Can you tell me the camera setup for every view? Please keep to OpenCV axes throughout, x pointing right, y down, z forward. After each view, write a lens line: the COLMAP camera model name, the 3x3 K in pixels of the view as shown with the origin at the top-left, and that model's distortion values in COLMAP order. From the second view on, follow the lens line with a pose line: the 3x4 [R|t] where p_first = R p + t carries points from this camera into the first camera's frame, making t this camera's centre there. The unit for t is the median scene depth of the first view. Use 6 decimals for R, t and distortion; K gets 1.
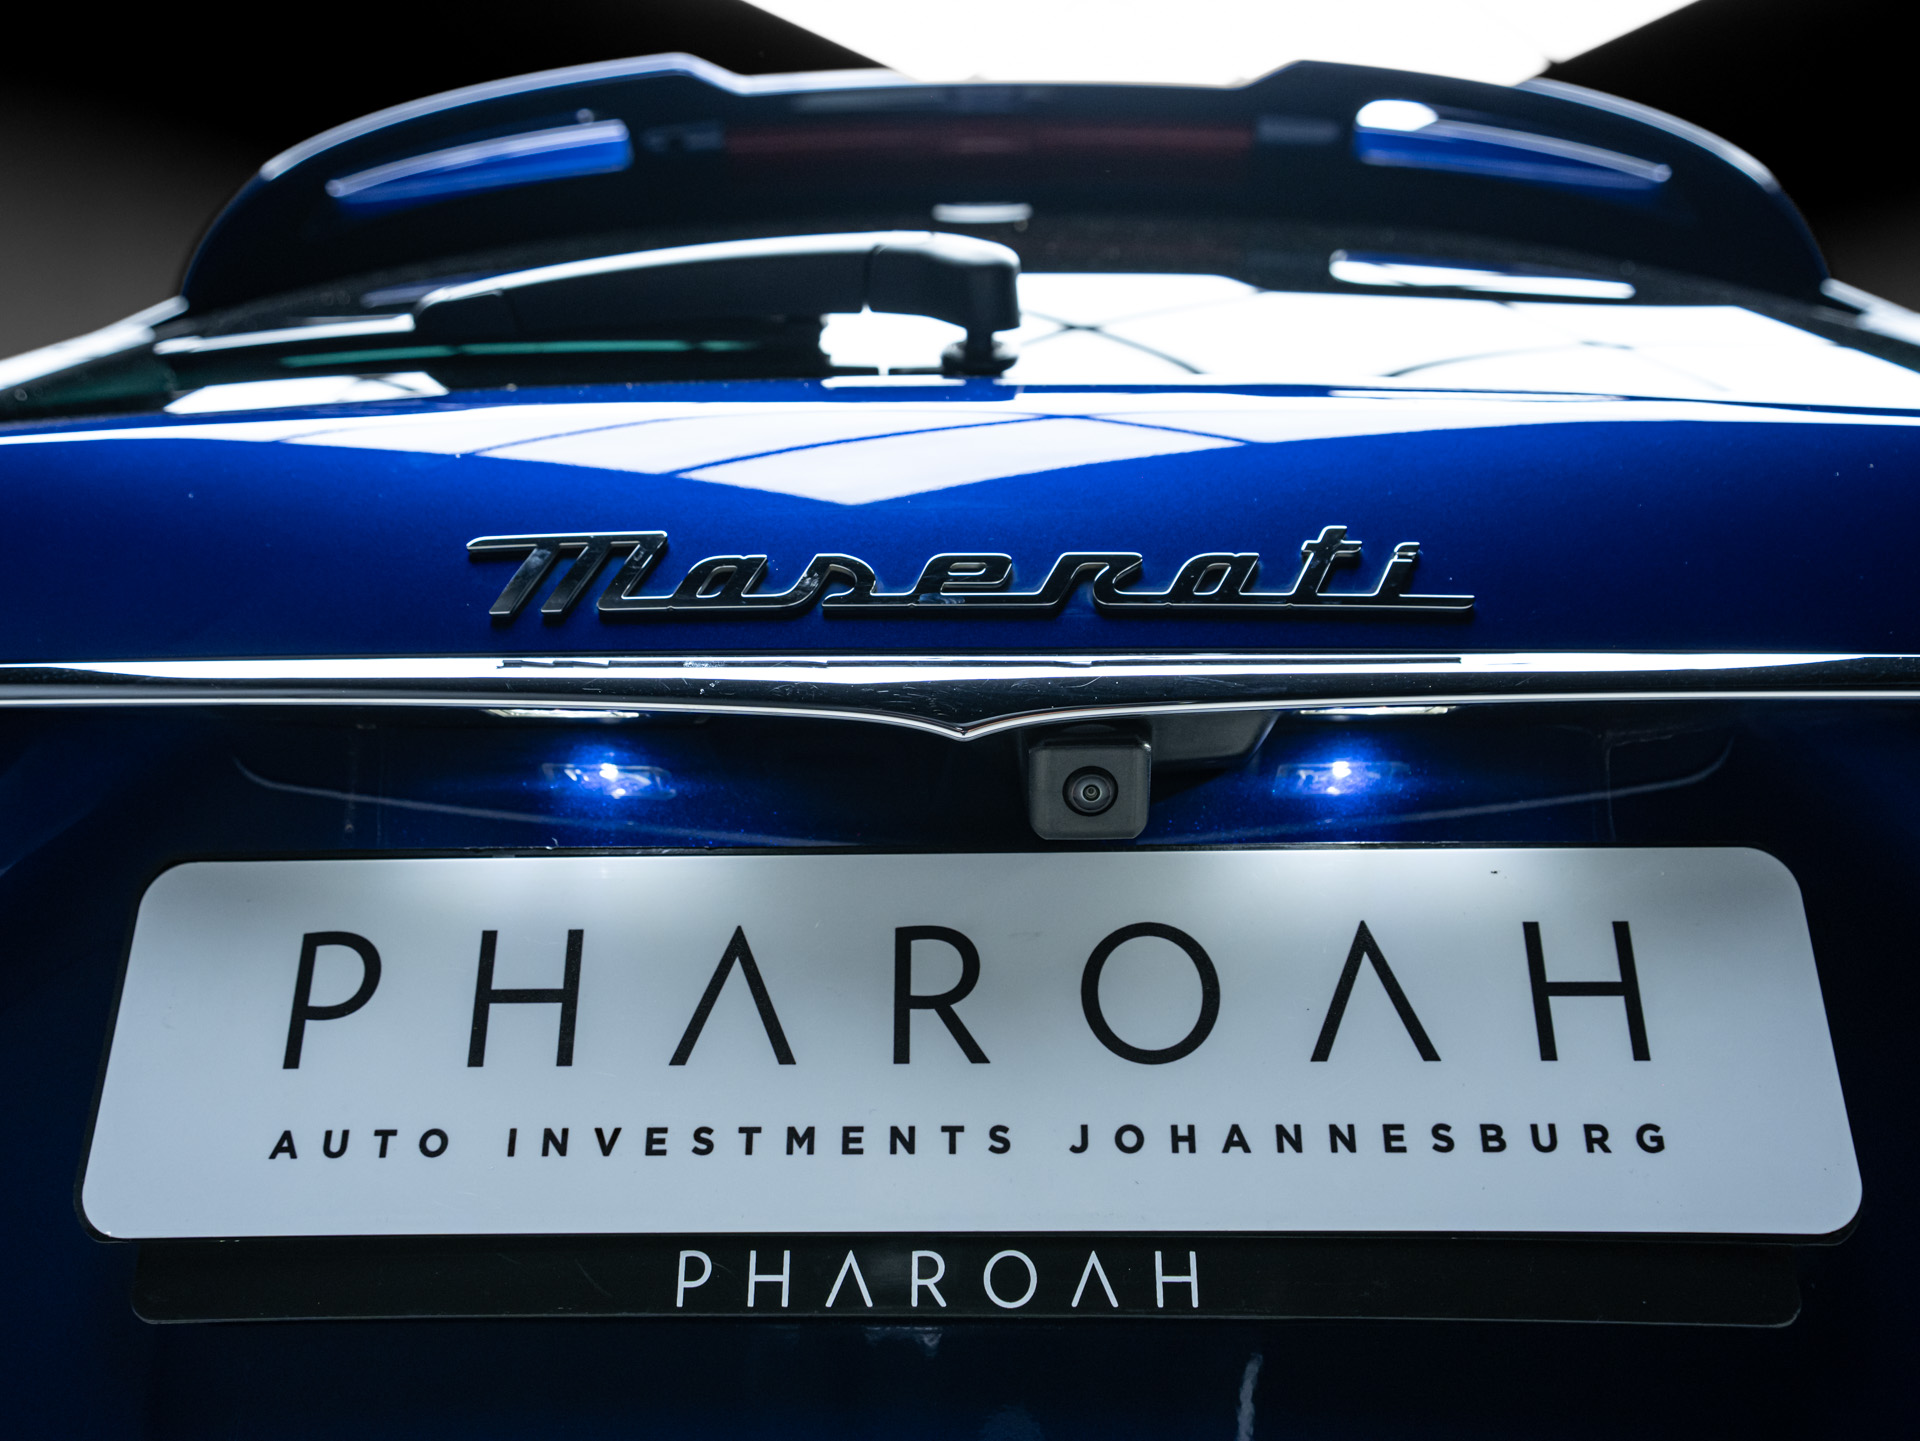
lens RADIAL K [[1631.9, 0, 960.2], [0, 1631.9, 727.8], [0, 0, 1]] dist [0.010323, 0.025726]
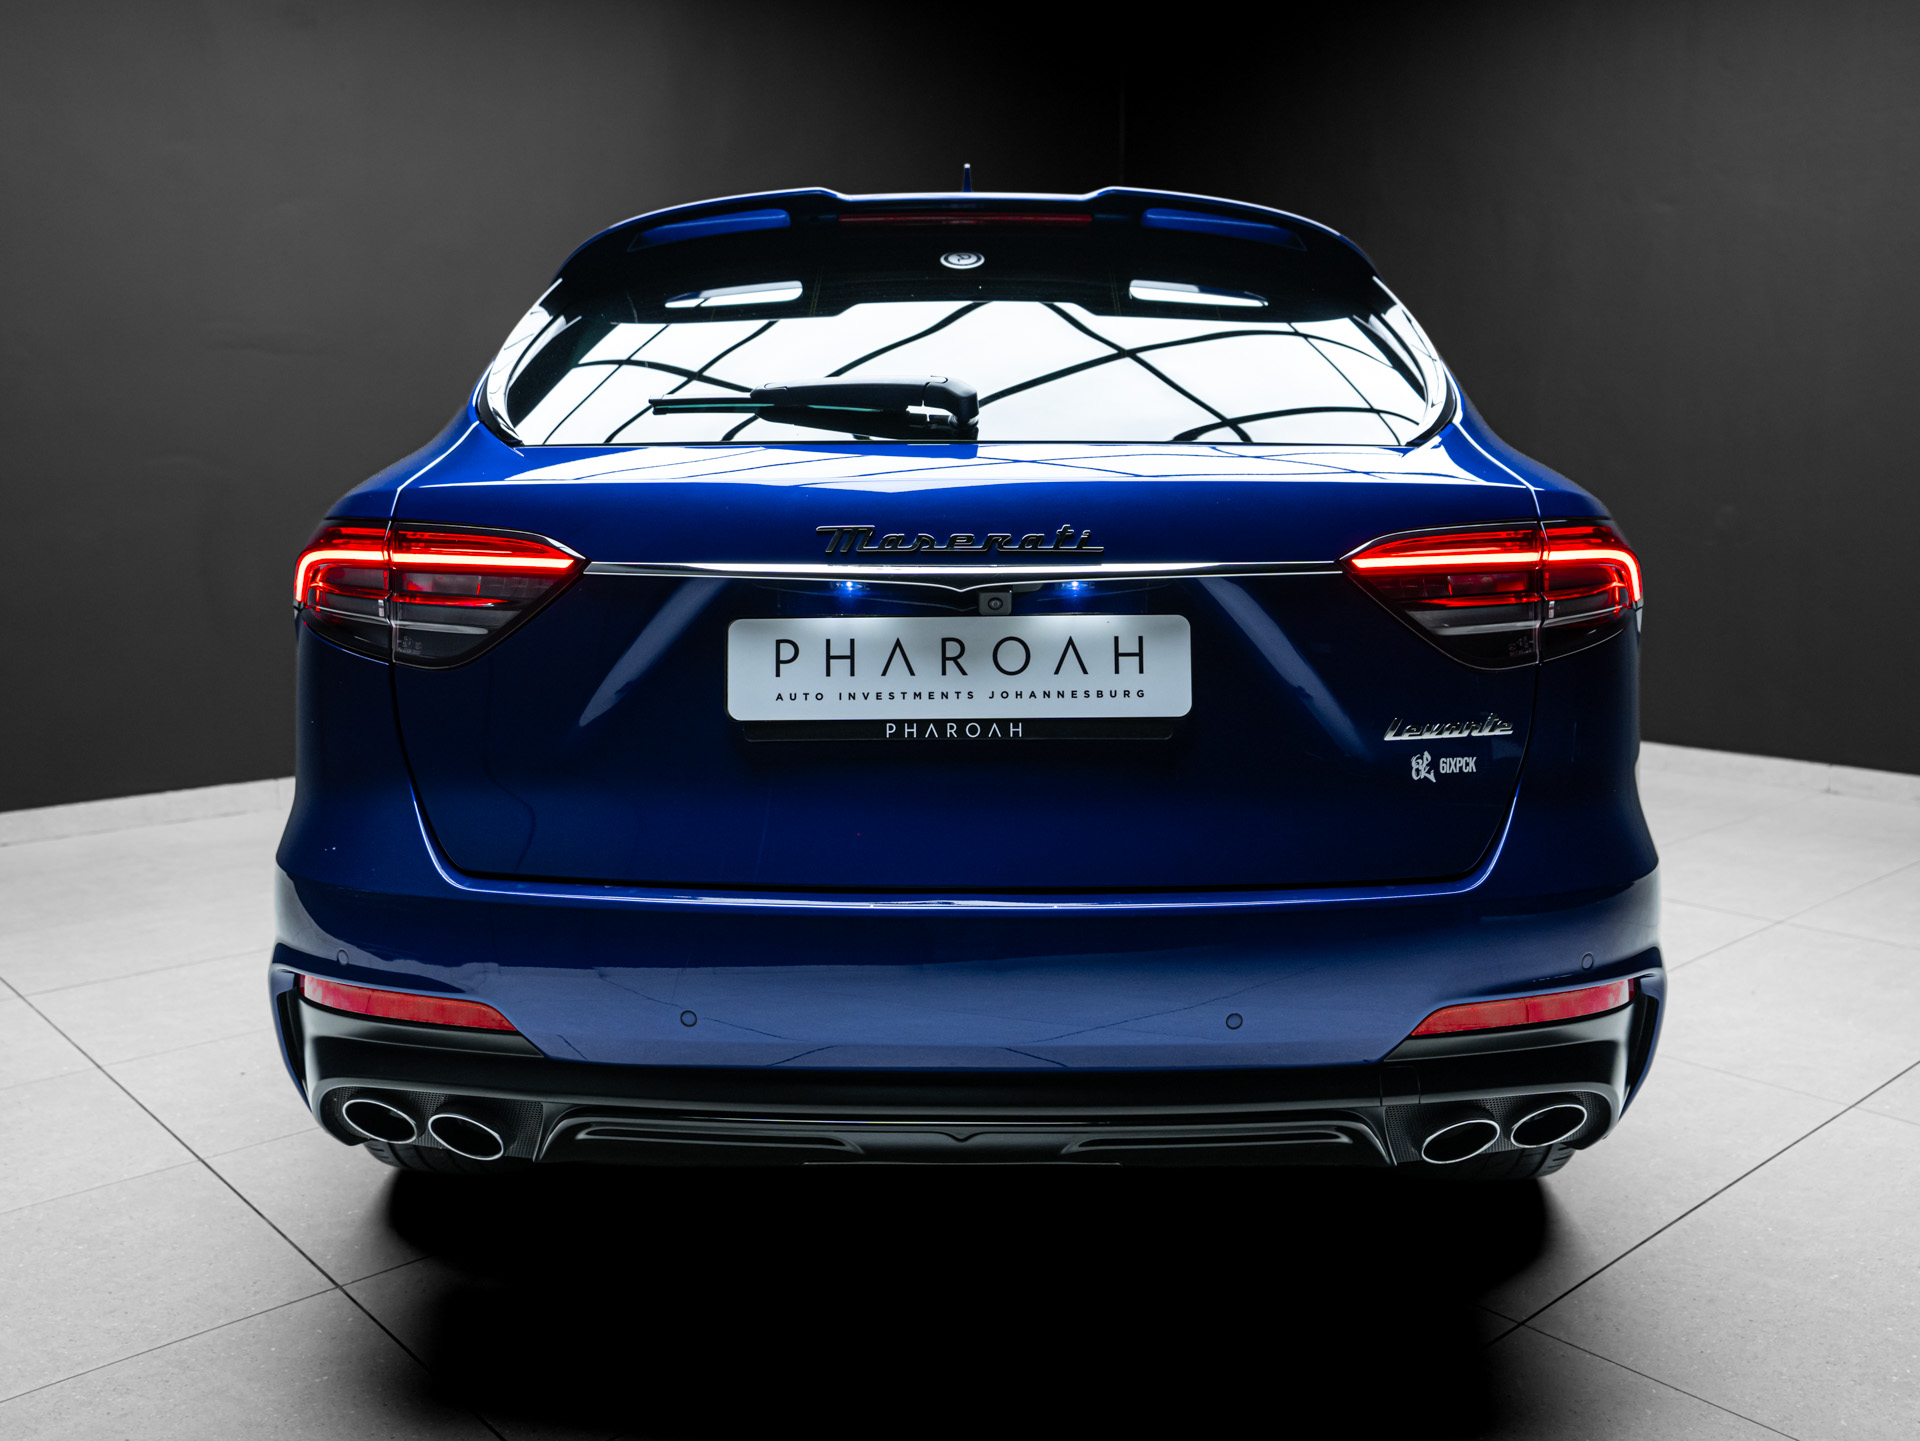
lens RADIAL K [[1631.9, 0, 947.3], [0, 1631.9, 671.5], [0, 0, 1]] dist [0.010323, 0.025726]
pose [[0.999823, -0.005535, 0.017978, -0.094669], [0.000475, 0.962847, 0.270046, -0.802255], [-0.018805, -0.269989, 0.962680, -2.561305]]
